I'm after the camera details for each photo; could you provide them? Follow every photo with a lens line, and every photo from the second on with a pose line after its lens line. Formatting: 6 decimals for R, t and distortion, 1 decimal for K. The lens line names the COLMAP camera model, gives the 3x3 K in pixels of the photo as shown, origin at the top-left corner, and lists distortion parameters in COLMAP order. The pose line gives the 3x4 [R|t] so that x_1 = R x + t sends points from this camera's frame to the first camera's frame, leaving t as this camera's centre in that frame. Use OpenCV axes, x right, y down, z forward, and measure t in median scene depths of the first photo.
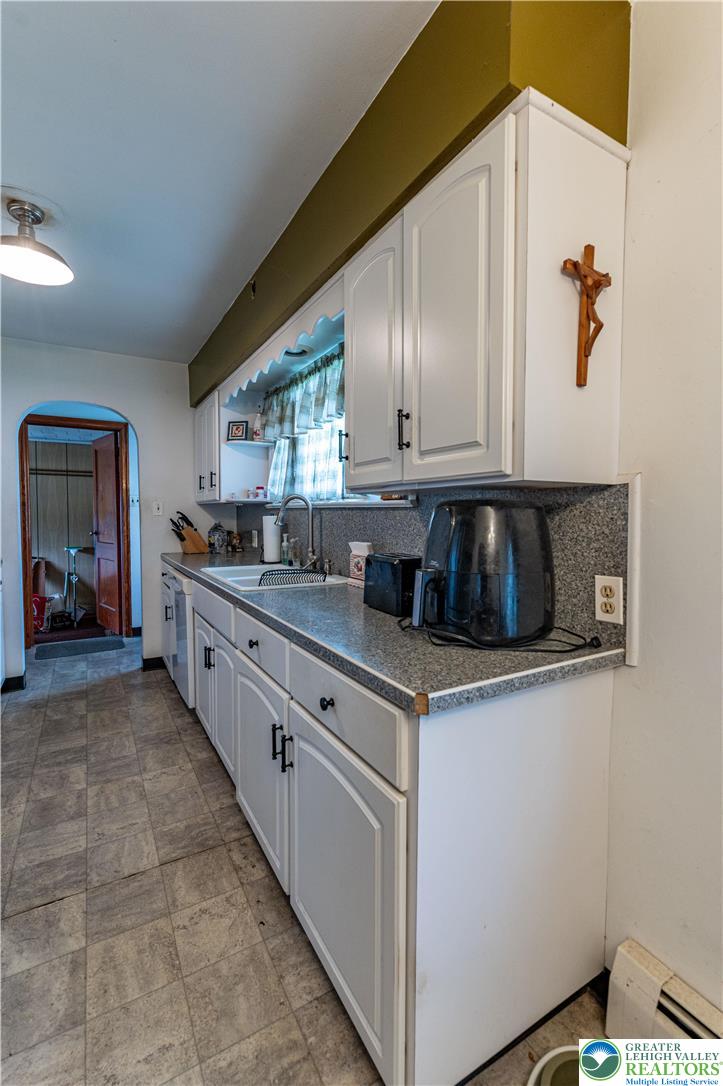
lens RADIAL K [[470.5, 0, 359.5], [0, 470.5, 532.0], [0, 0, 1]] dist [-0.002932, 0.001515]
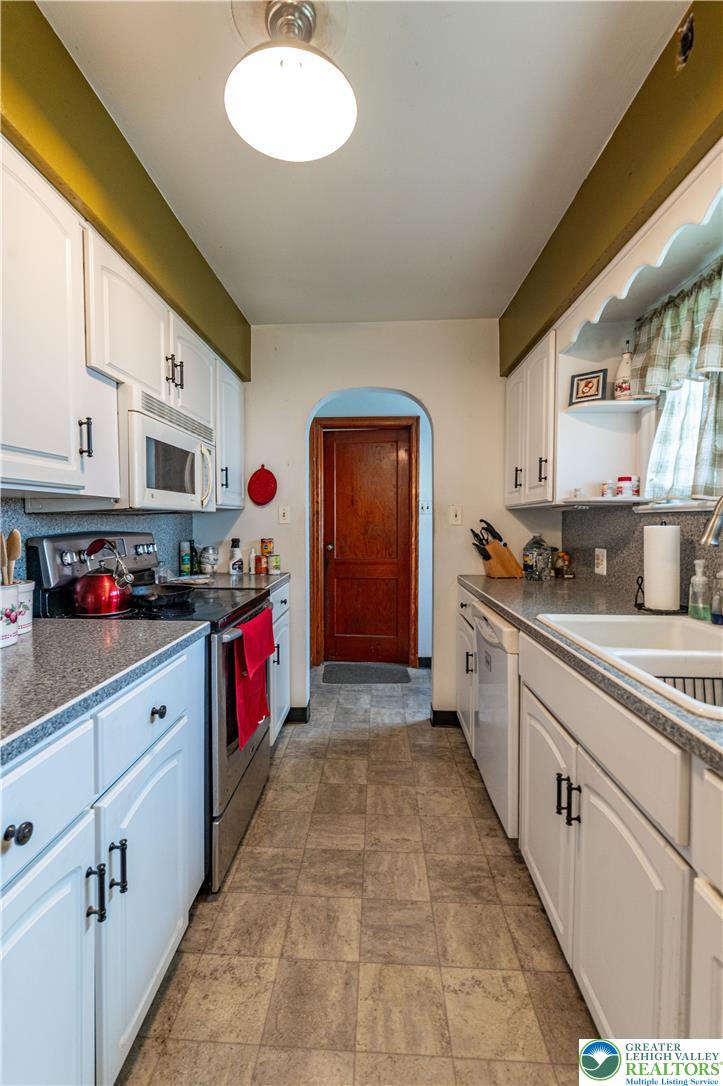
lens RADIAL K [[470.5, 0, 363.4], [0, 470.5, 535.4], [0, 0, 1]] dist [-0.002932, 0.001515]
pose [[0.848959, 0.015758, -0.528224, -0.197496], [-0.024130, 0.999669, -0.008960, -0.009920], [0.527908, 0.020352, 0.849058, 0.357001]]
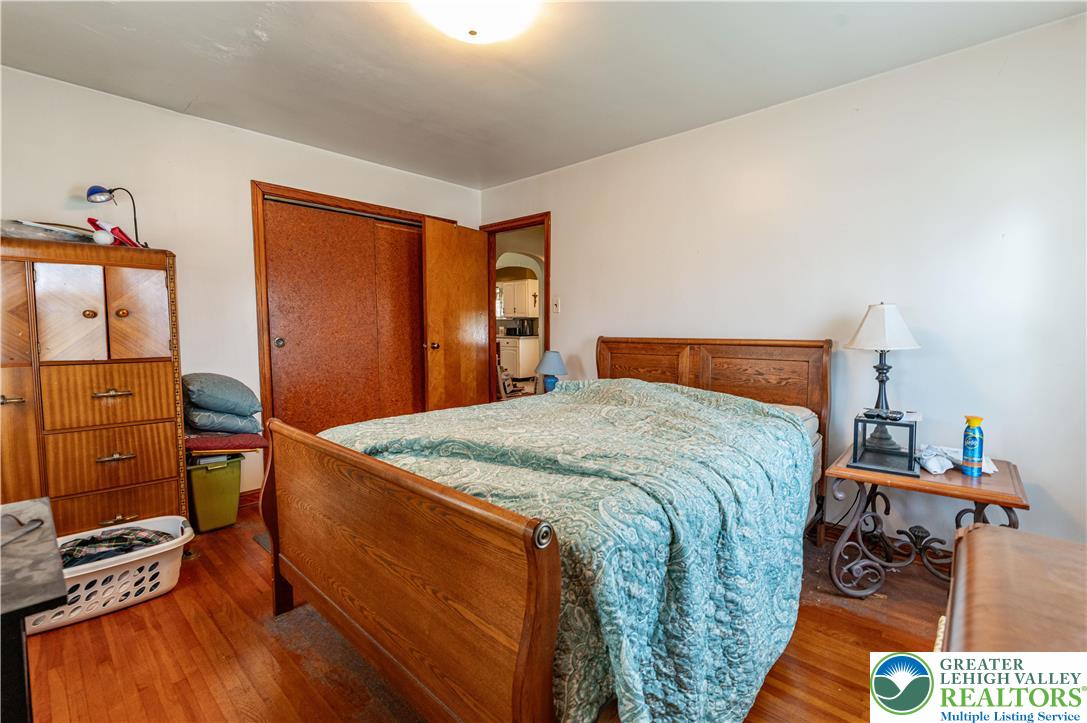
lens RADIAL K [[470.9, 0, 547.5], [0, 470.9, 358.4], [0, 0, 1]] dist [-0.002932, 0.001515]
pose [[0.952422, -0.027607, 0.303529, -0.784002], [0.018461, 0.999286, 0.032963, 0.147006], [-0.304222, -0.025791, 0.952252, -2.914053]]
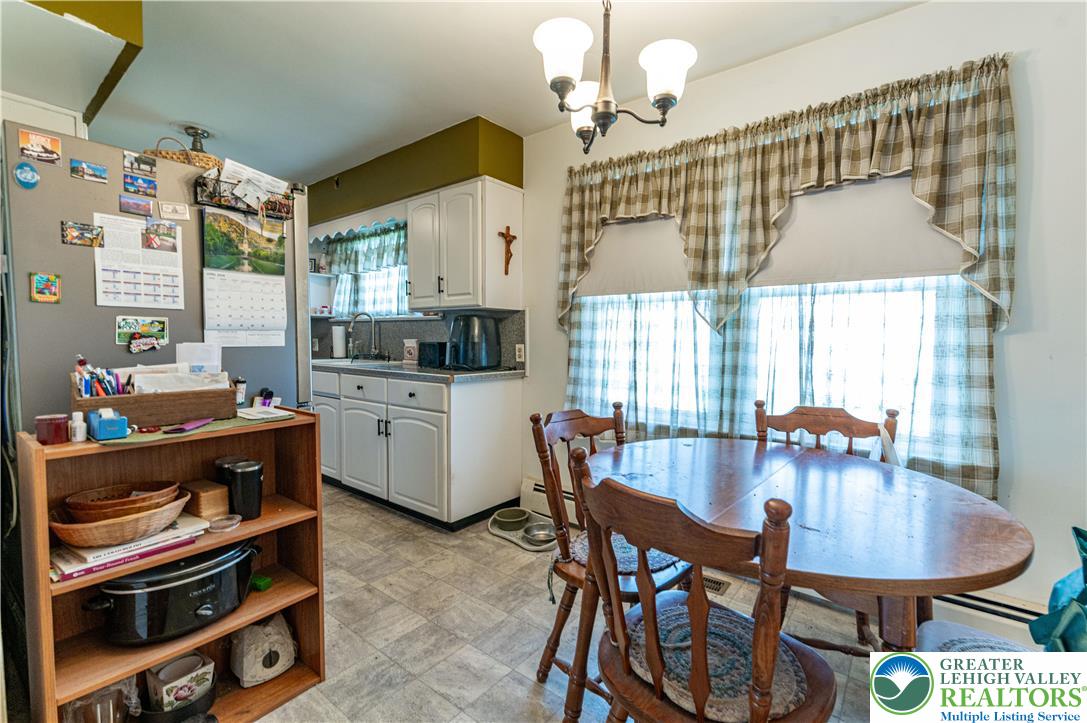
lens RADIAL K [[470.9, 0, 555.2], [0, 470.9, 362.9], [0, 0, 1]] dist [-0.002932, 0.001515]
pose [[0.926454, -0.013562, 0.376164, -0.117859], [0.008179, 0.999840, 0.015905, 0.062903], [-0.376319, -0.011659, 0.926417, -0.624117]]
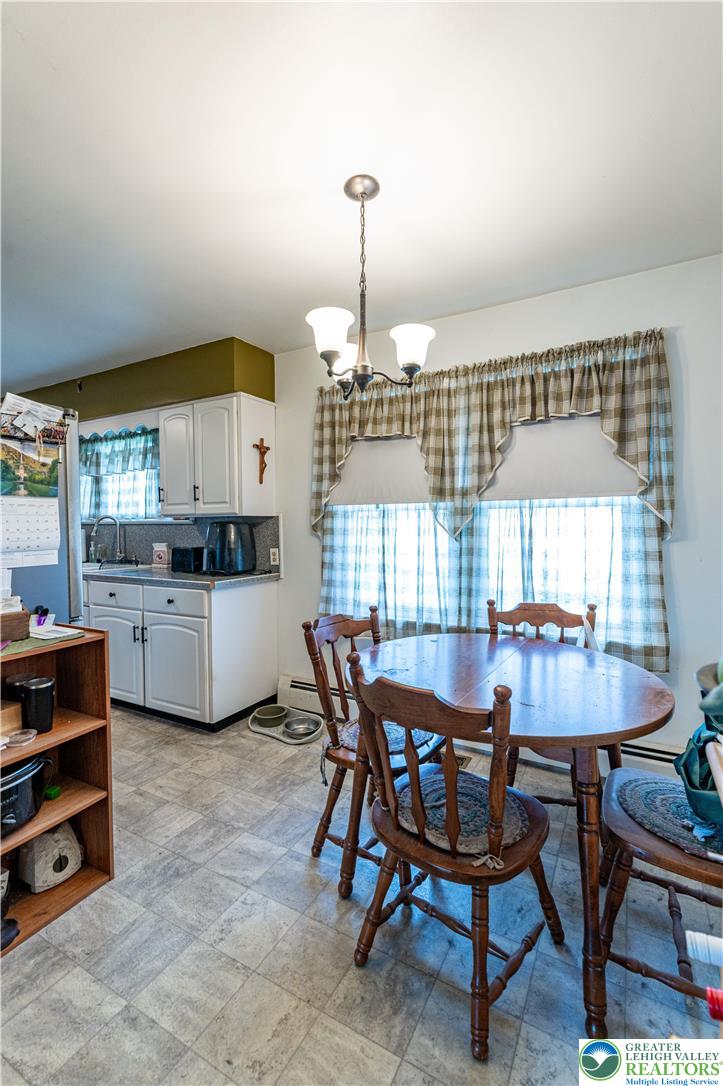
lens RADIAL K [[470.5, 0, 365.7], [0, 470.5, 543.0], [0, 0, 1]] dist [-0.002932, 0.001515]
pose [[0.860265, -0.021880, 0.509377, -0.174795], [0.028250, 0.999589, -0.004774, 0.035475], [-0.509064, 0.018497, 0.860530, -0.684426]]
